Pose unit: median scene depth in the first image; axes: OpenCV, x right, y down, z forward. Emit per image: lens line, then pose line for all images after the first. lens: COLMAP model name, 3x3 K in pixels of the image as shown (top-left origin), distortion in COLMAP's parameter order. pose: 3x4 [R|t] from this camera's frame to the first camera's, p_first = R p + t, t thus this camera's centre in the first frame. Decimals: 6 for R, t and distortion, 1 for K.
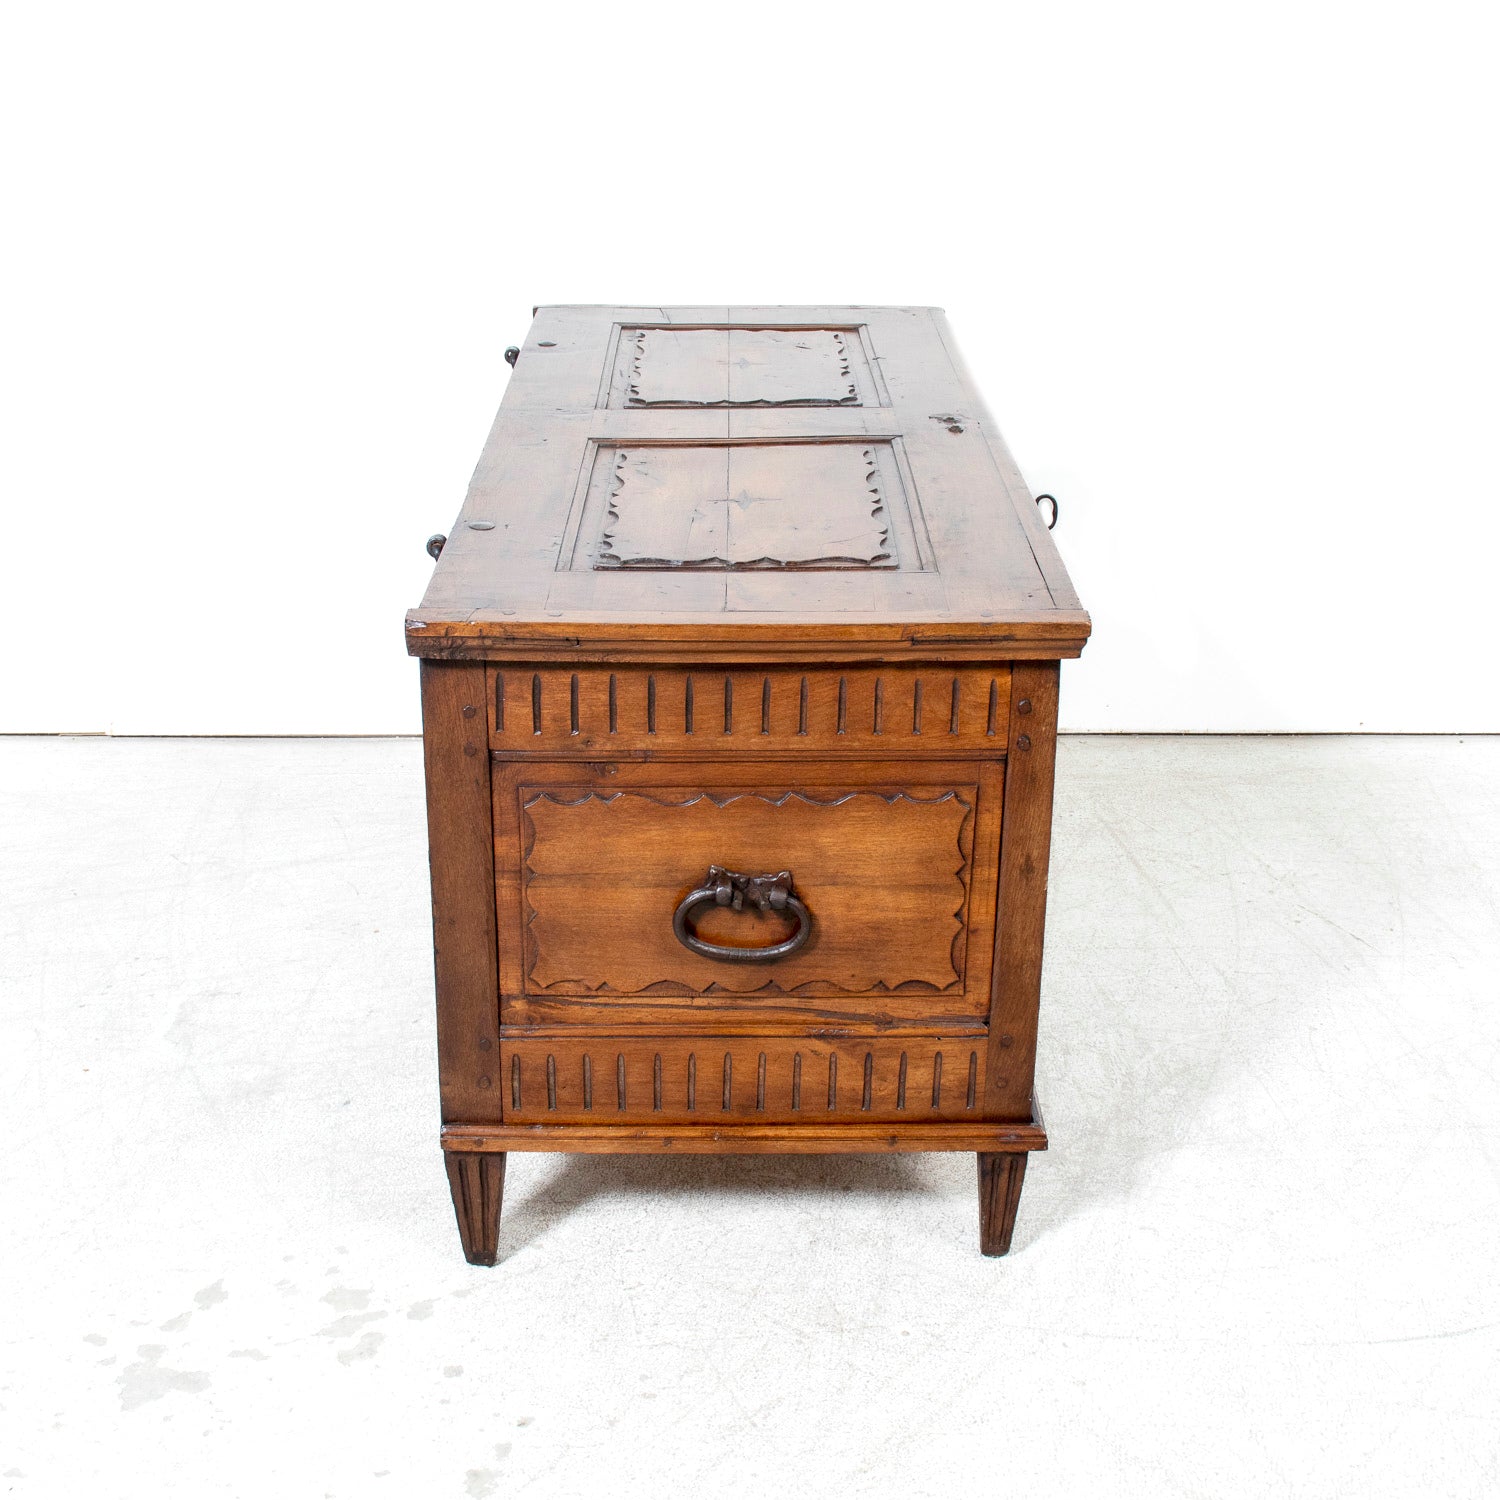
lens RADIAL K [[2294.1, 0, 751.6], [0, 2294.1, 750.2], [0, 0, 1]] dist [-0.121024, 0.000000]
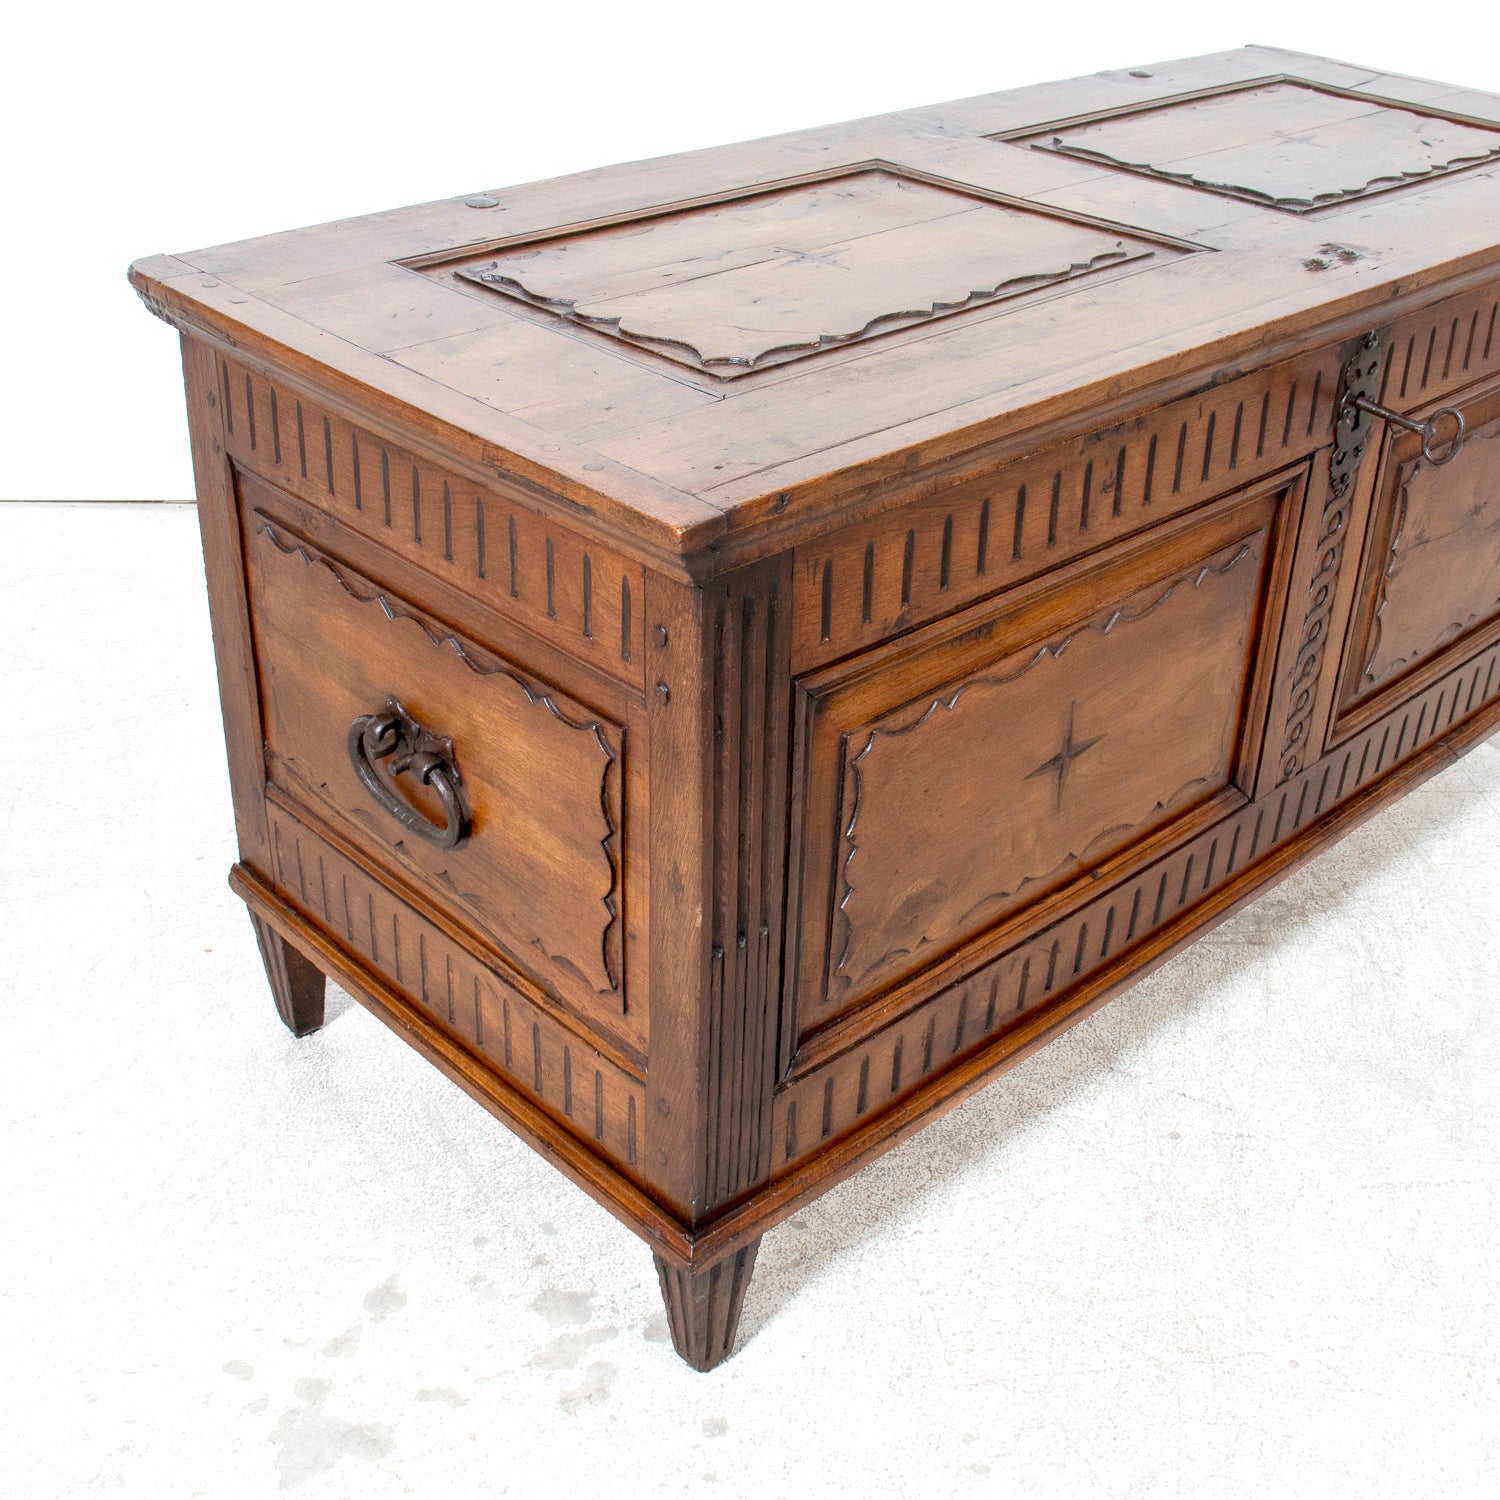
lens RADIAL K [[1912.7, 0, 764.1], [0, 1912.7, 716.3], [0, 0, 1]] dist [-0.174726, 0.000000]
pose [[0.679232, 0.381290, -0.627106, 0.445742], [-0.299623, 0.924070, 0.237321, -0.122967], [0.669978, 0.026699, 0.741901, 0.611102]]
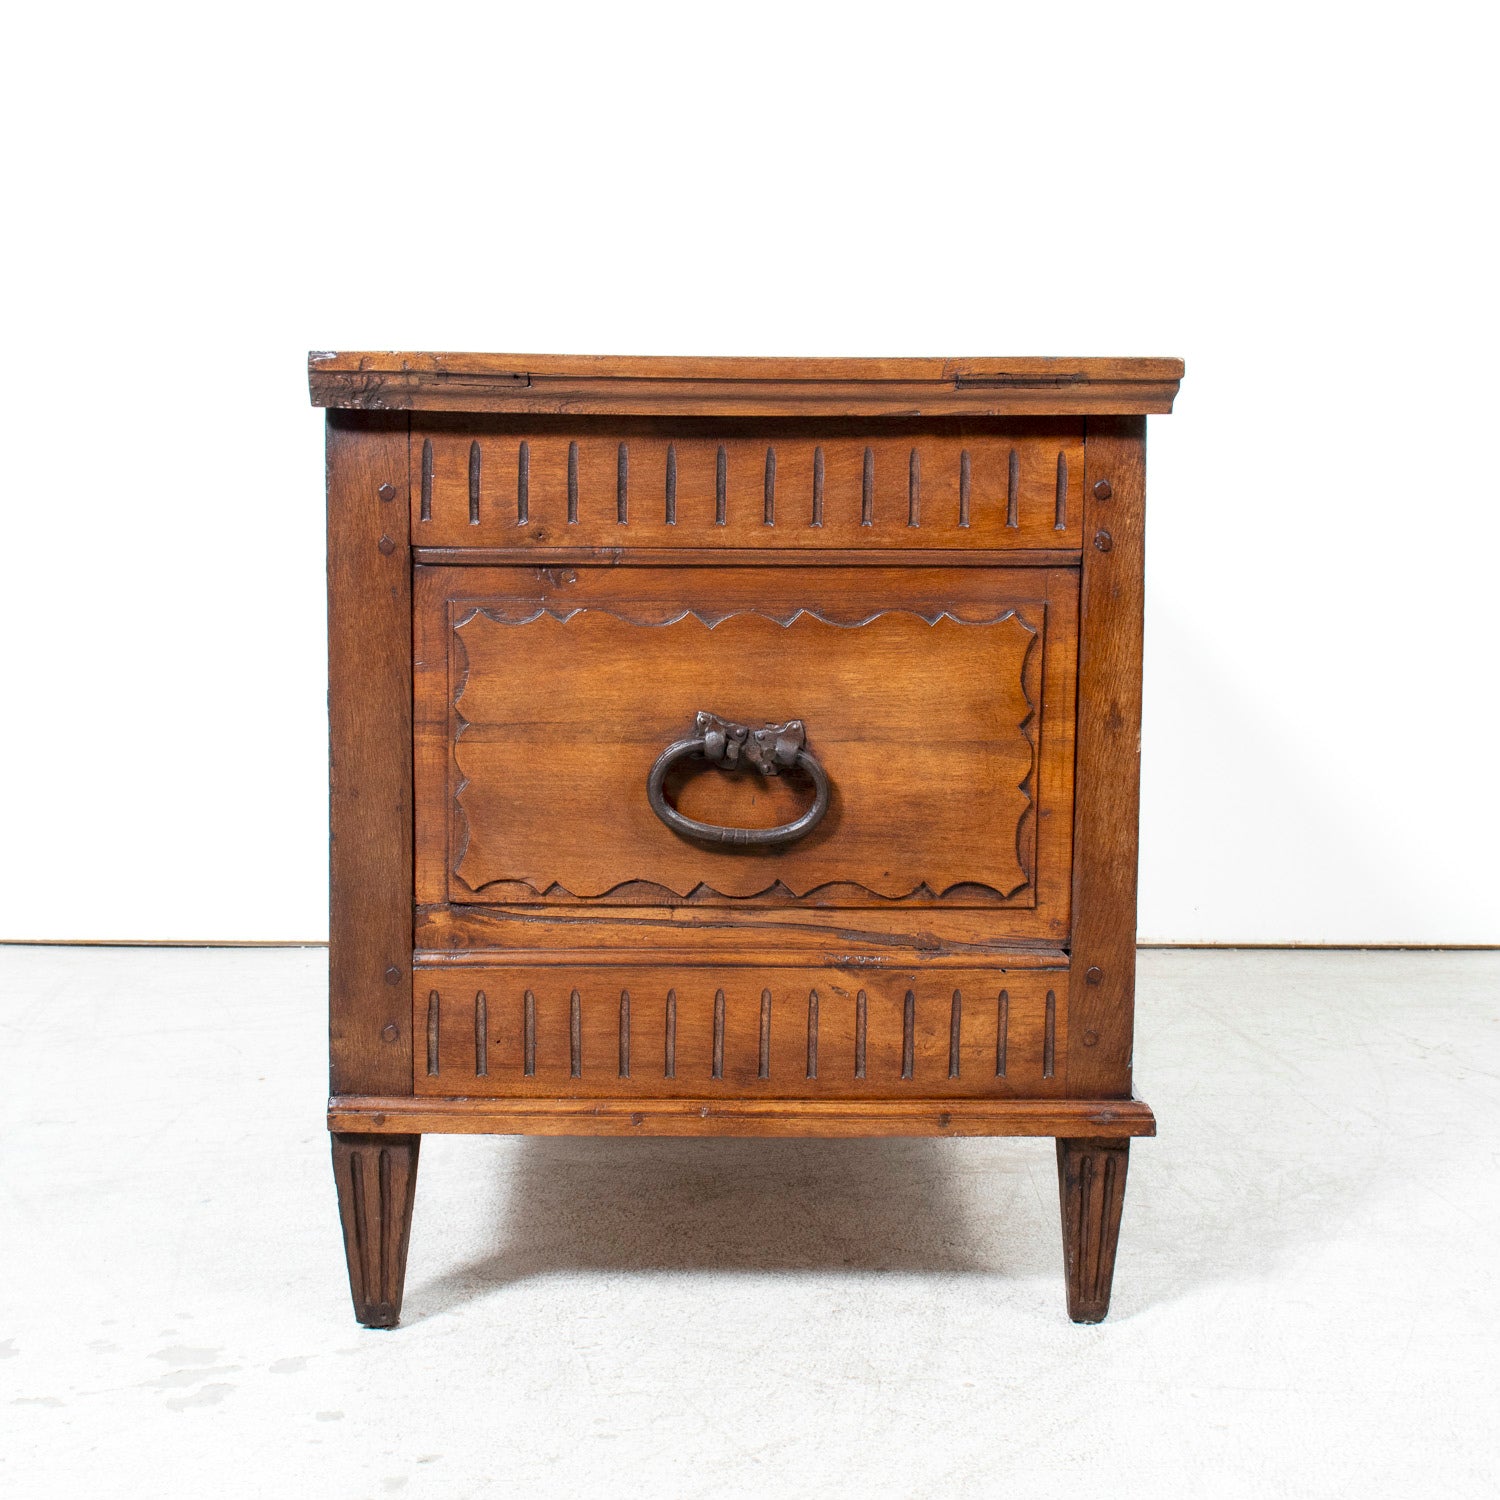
lens RADIAL K [[2681.6, 0, 746.1], [0, 2681.6, 762.2], [0, 0, 1]] dist [-0.053596, 0.000000]
pose [[0.999999, -0.001614, 0.000364, -0.001990], [0.001651, 0.961271, -0.275600, 0.305438], [0.000094, 0.275601, 0.961272, 0.145573]]
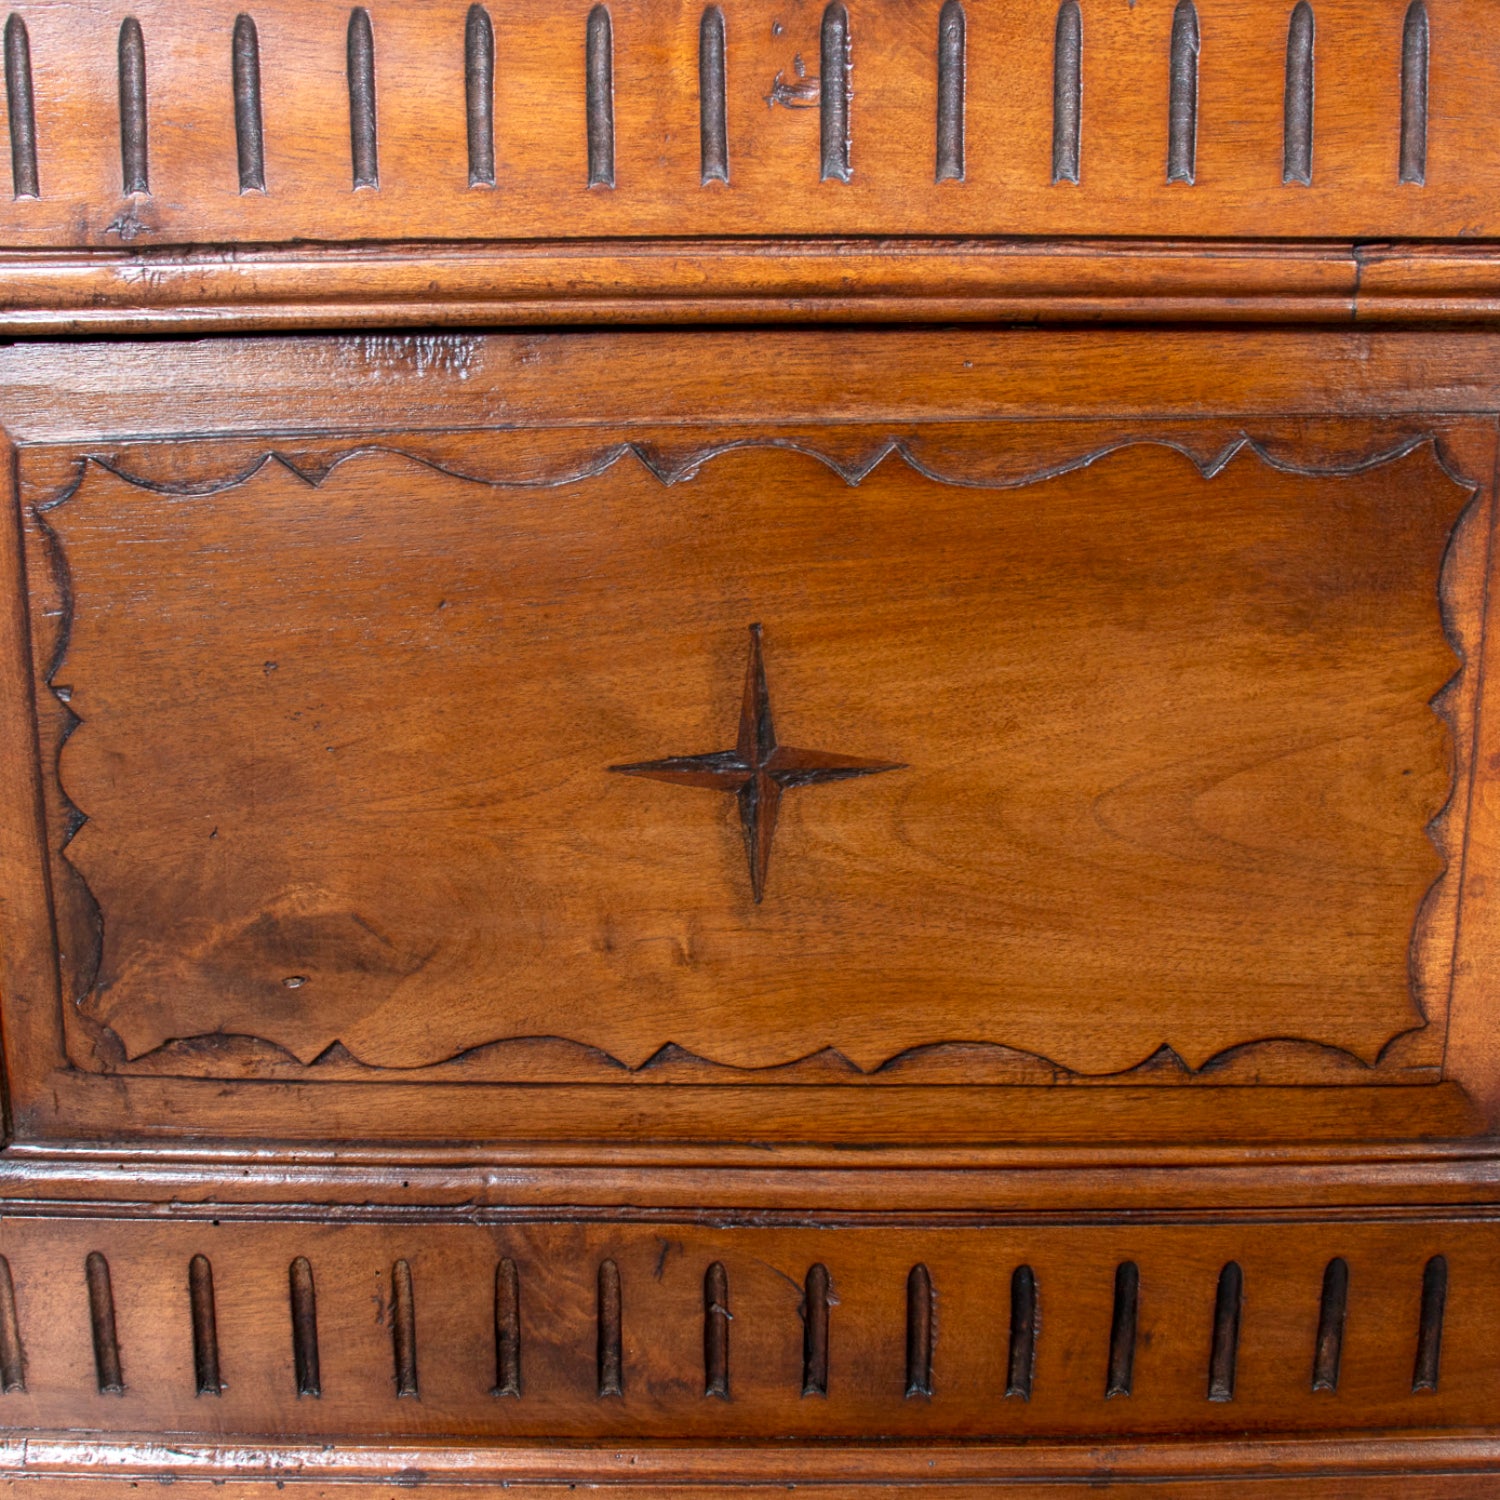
lens RADIAL K [[2294.1, 0, 706.7], [0, 2294.1, 791.9], [0, 0, 1]] dist [-0.121024, 0.000000]
pose [[-0.021667, 0.262173, -0.964778, 0.447557], [-0.366532, 0.895729, 0.251641, -0.070101], [0.930153, 0.359074, 0.076687, 1.108176]]
